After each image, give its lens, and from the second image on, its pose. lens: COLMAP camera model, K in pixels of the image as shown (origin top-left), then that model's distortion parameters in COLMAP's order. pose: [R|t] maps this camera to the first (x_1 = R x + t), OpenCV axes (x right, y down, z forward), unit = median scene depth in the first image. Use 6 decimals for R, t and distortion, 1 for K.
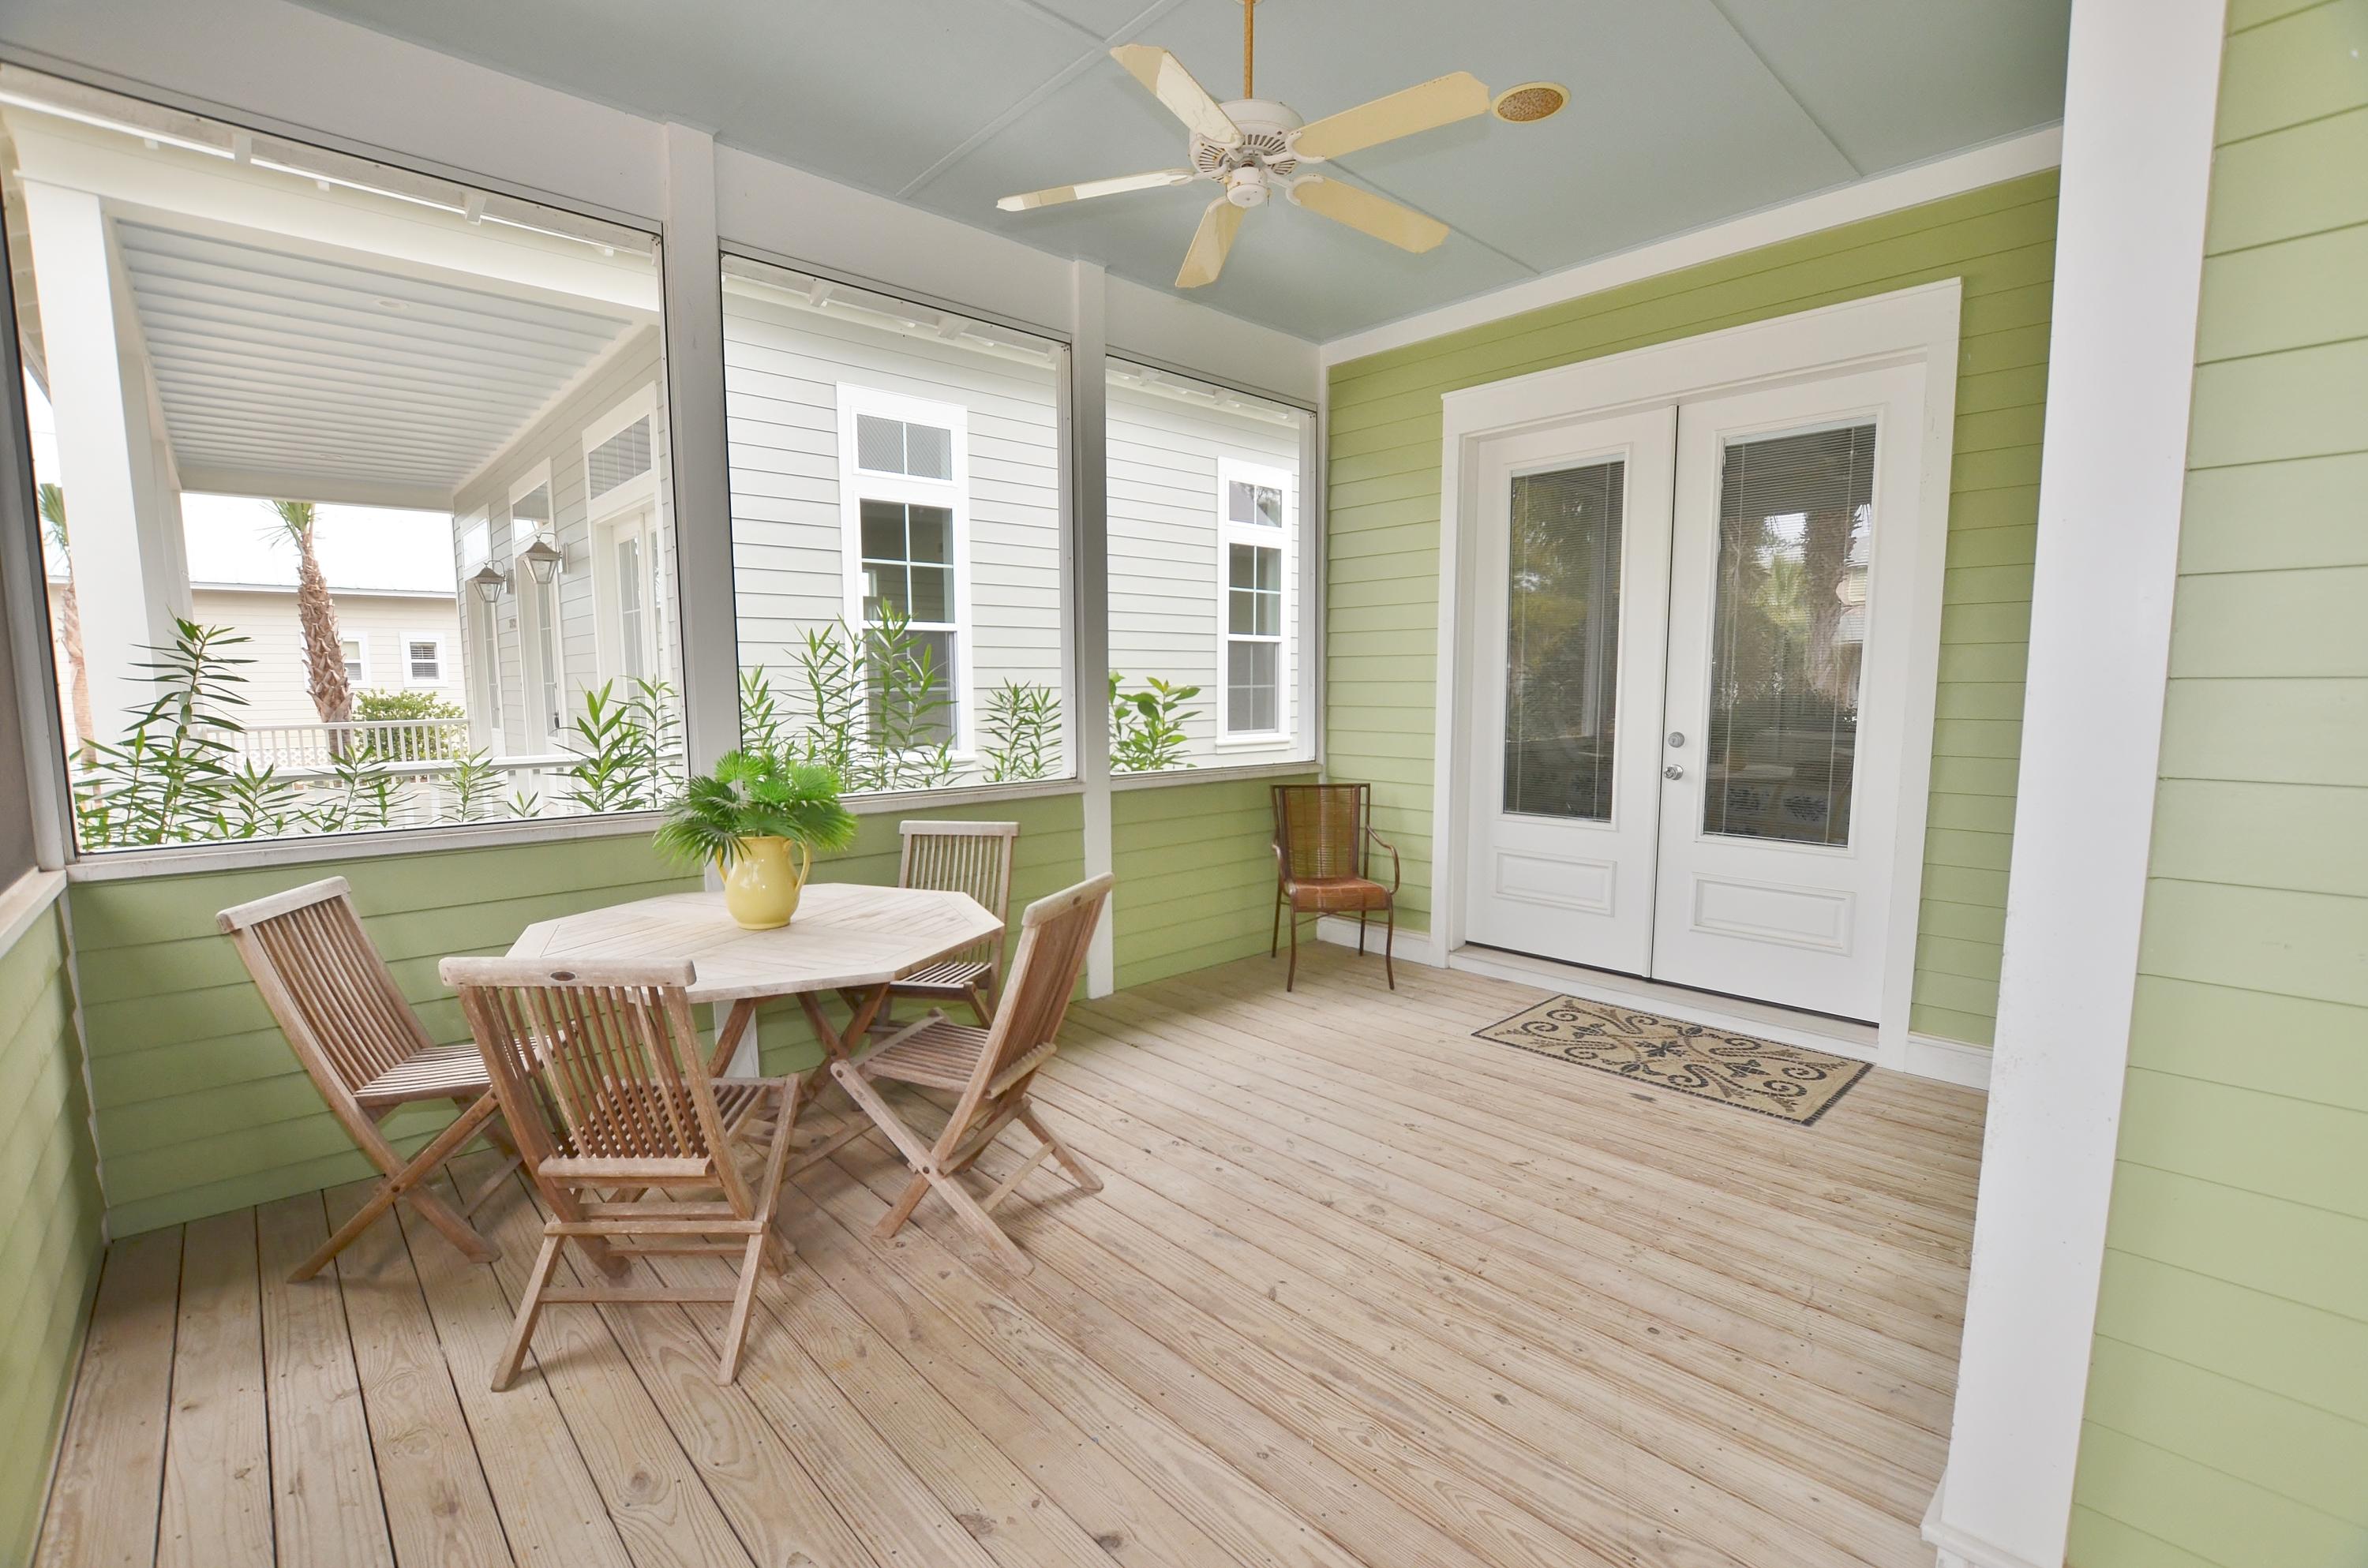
lens RADIAL K [[1033.8, 0, 1173.0], [0, 1033.8, 787.2], [0, 0, 1]] dist [-0.021106, -0.000285]
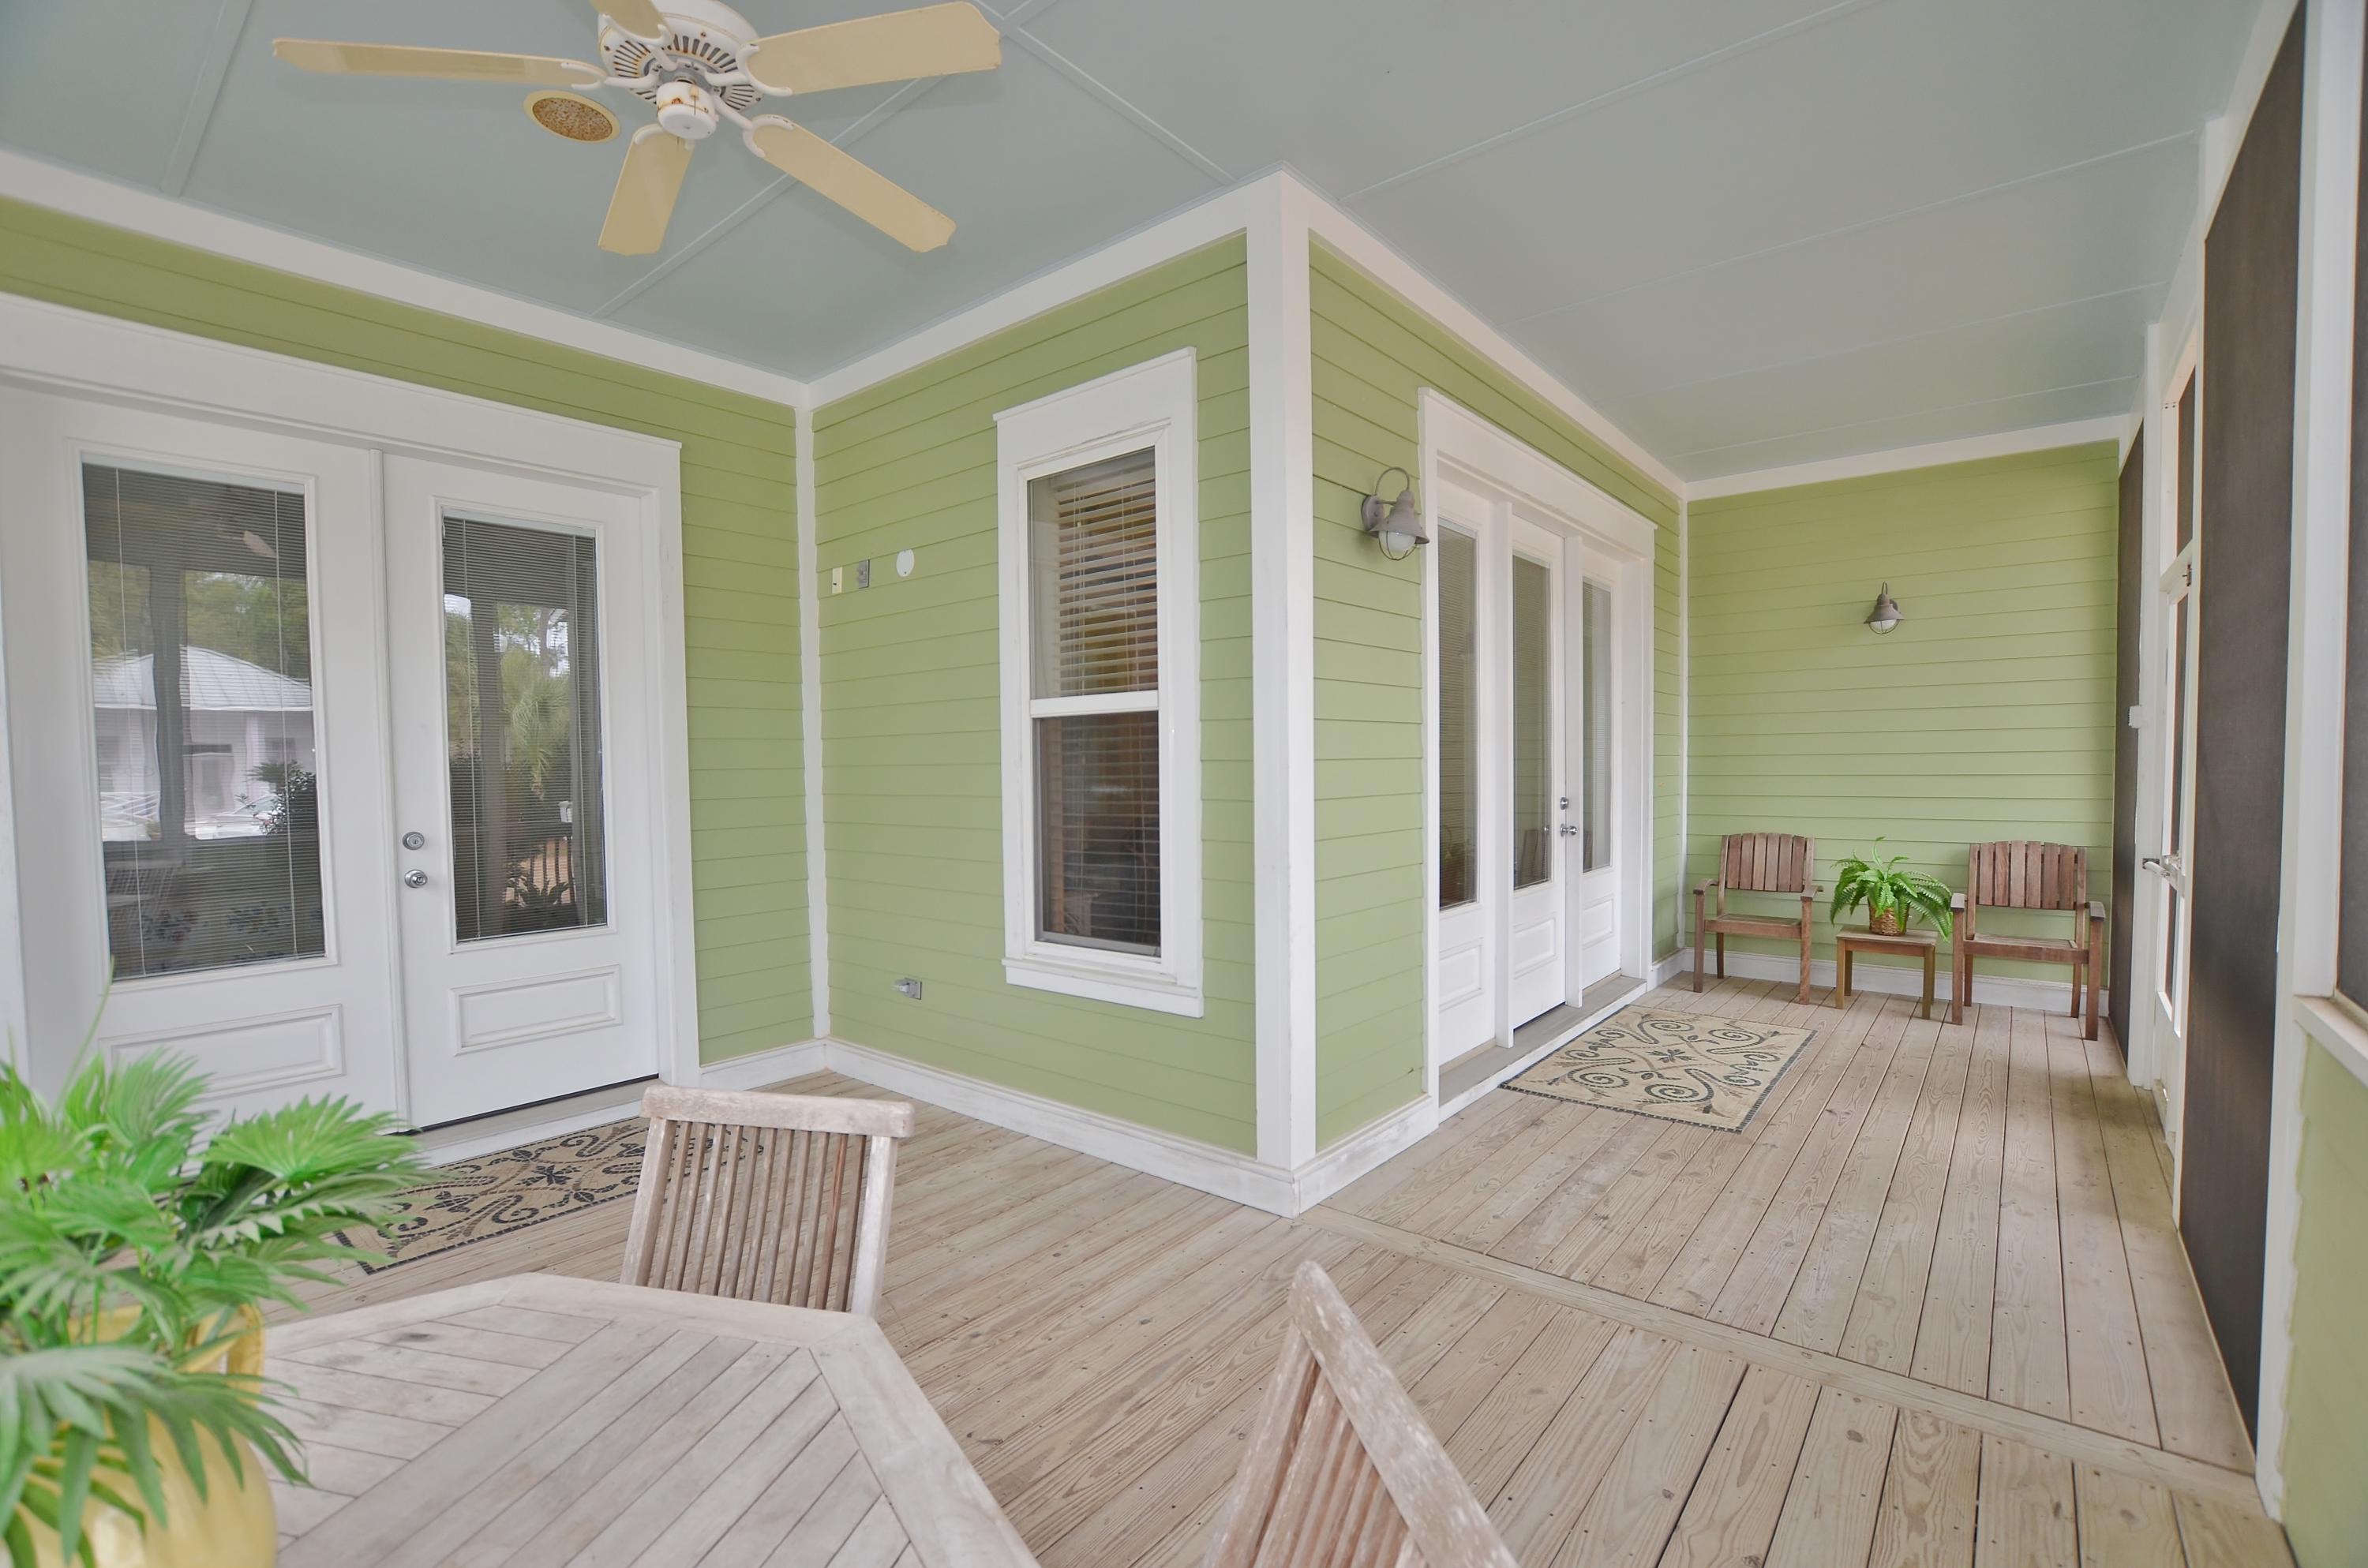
lens RADIAL K [[1033.8, 0, 1175.1], [0, 1033.8, 795.1], [0, 0, 1]] dist [-0.021106, -0.000285]
pose [[-0.119401, -0.026952, 0.992480, -0.473944], [0.113608, 0.992695, 0.040625, -0.051883], [-0.986325, 0.117604, -0.115467, 0.522154]]
